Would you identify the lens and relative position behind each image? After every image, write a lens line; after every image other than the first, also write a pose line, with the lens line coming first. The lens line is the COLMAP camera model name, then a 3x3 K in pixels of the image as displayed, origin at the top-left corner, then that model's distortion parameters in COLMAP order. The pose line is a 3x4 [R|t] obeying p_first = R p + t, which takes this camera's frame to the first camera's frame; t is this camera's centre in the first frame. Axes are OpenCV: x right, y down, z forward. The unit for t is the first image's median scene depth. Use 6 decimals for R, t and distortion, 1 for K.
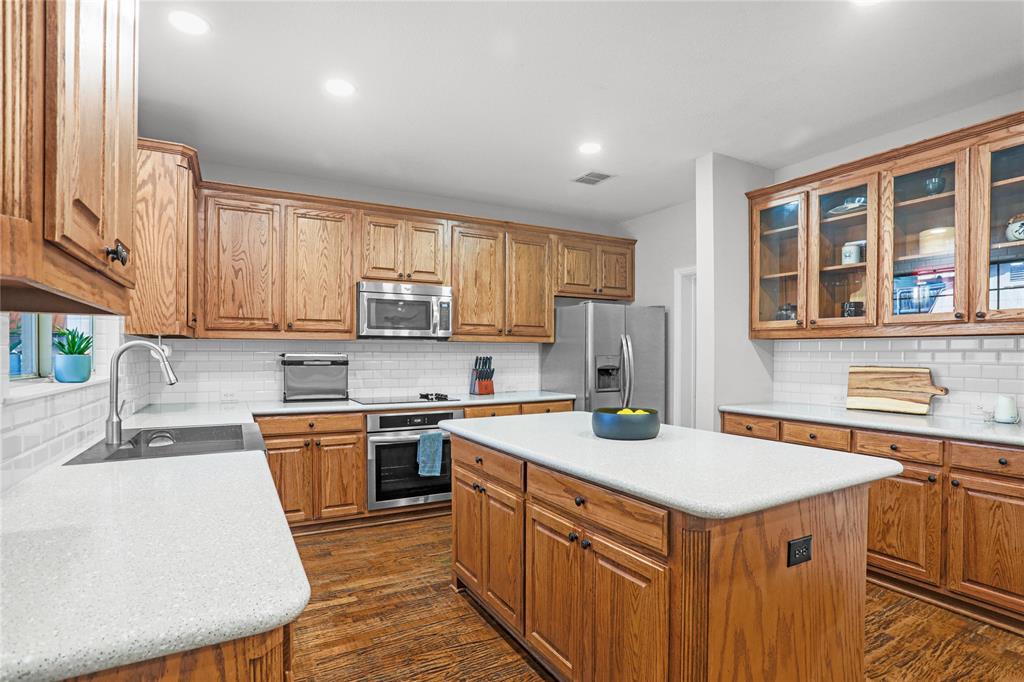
lens RADIAL K [[515.3, 0, 515.0], [0, 515.3, 353.3], [0, 0, 1]] dist [-0.075801, 0.037801]
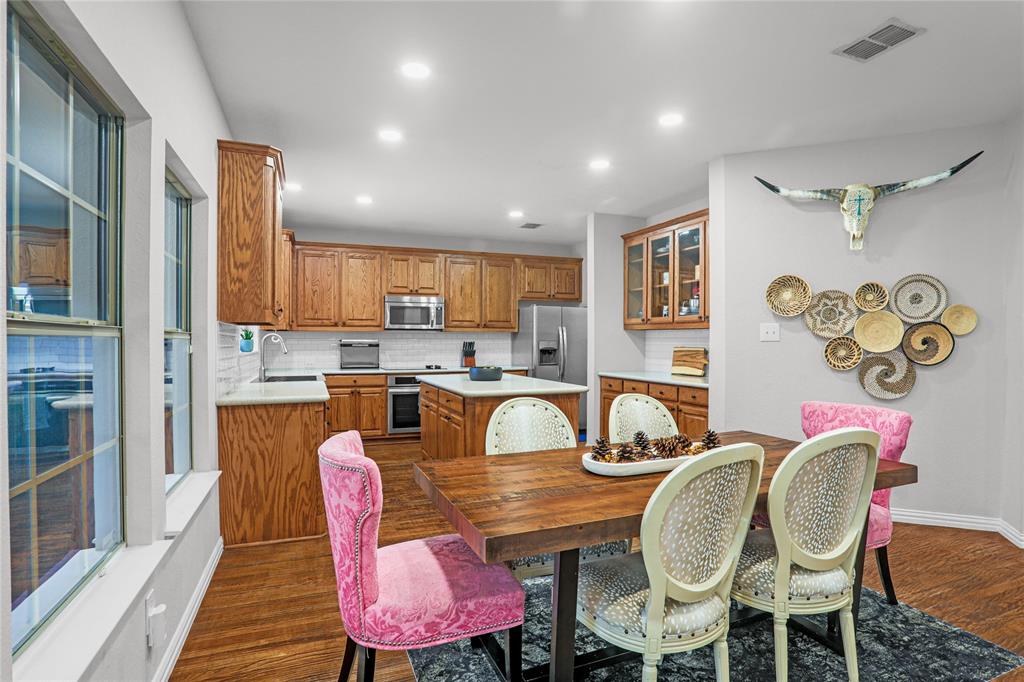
lens RADIAL K [[511.8, 0, 502.9], [0, 511.8, 332.6], [0, 0, 1]] dist [-0.058451, 0.000068]
pose [[0.989352, -0.003096, -0.145511, 0.316028], [0.000871, 0.999882, -0.015348, 0.003242], [0.145541, 0.015057, 0.989238, -0.578322]]
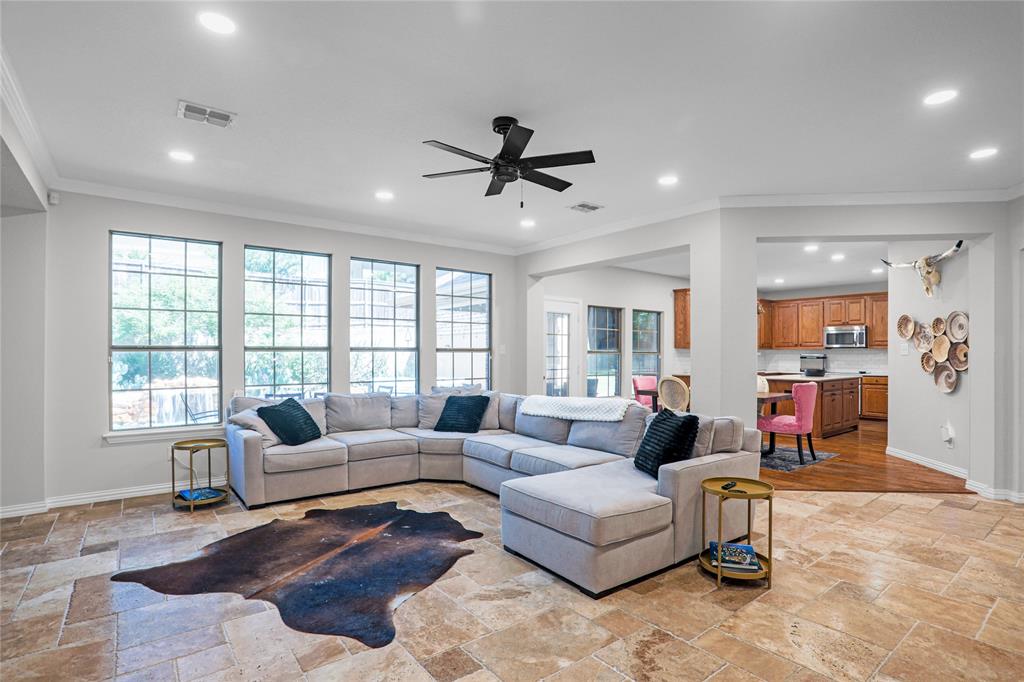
lens RADIAL K [[515.3, 0, 515.0], [0, 515.3, 353.3], [0, 0, 1]] dist [-0.075801, 0.037801]
pose [[0.142274, -0.005311, -0.989813, 2.133055], [-0.000878, 0.999985, -0.005492, 0.012202], [0.989827, 0.001651, 0.142268, -1.003173]]
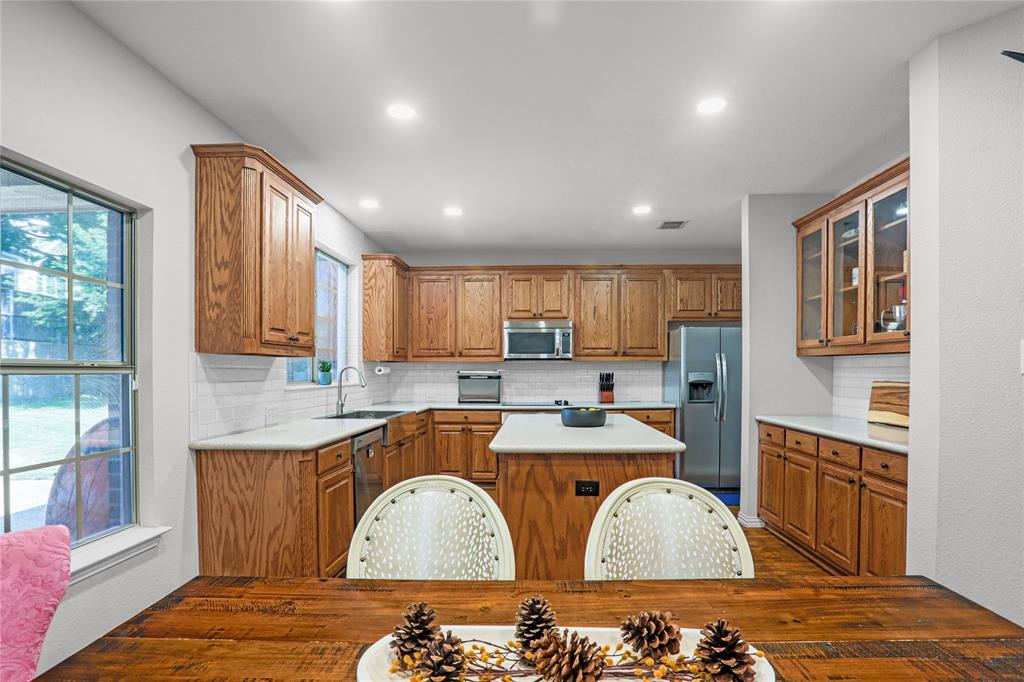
lens RADIAL K [[507.7, 0, 515.5], [0, 507.7, 367.7], [0, 0, 1]] dist [-0.074787, 0.034266]
pose [[0.855142, -0.006777, -0.518350, 0.486050], [0.004534, 0.999974, -0.005594, -0.000520], [0.518374, 0.002433, 0.855150, -0.223716]]
